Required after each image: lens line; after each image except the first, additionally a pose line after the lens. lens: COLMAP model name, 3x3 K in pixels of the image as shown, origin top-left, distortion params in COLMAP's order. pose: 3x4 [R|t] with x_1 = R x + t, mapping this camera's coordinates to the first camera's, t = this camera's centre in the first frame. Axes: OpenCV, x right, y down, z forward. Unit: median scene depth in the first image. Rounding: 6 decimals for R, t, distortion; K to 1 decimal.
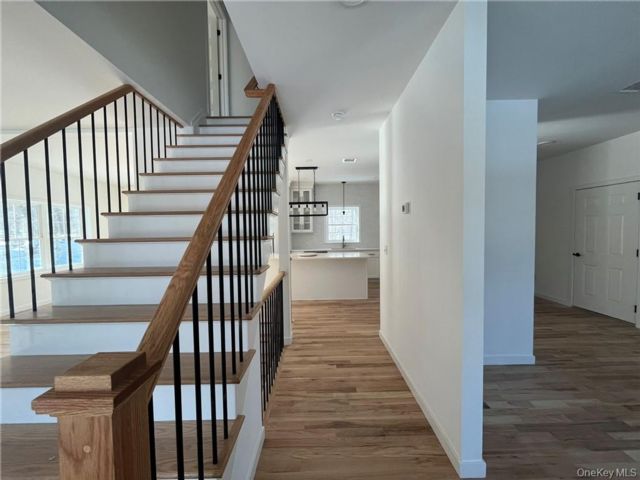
lens RADIAL K [[259.6, 0, 318.7], [0, 259.6, 242.4], [0, 0, 1]] dist [-0.002854, -0.001551]
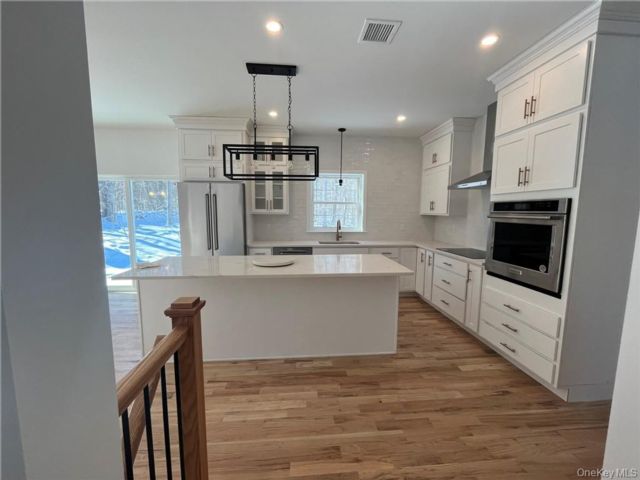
lens RADIAL K [[259.6, 0, 318.8], [0, 259.6, 240.7], [0, 0, 1]] dist [-0.002854, -0.001551]
pose [[0.997052, 0.010645, 0.075984, 0.002324], [-0.016060, 0.997347, 0.071002, -0.021413], [-0.075027, -0.072013, 0.994578, 0.398178]]
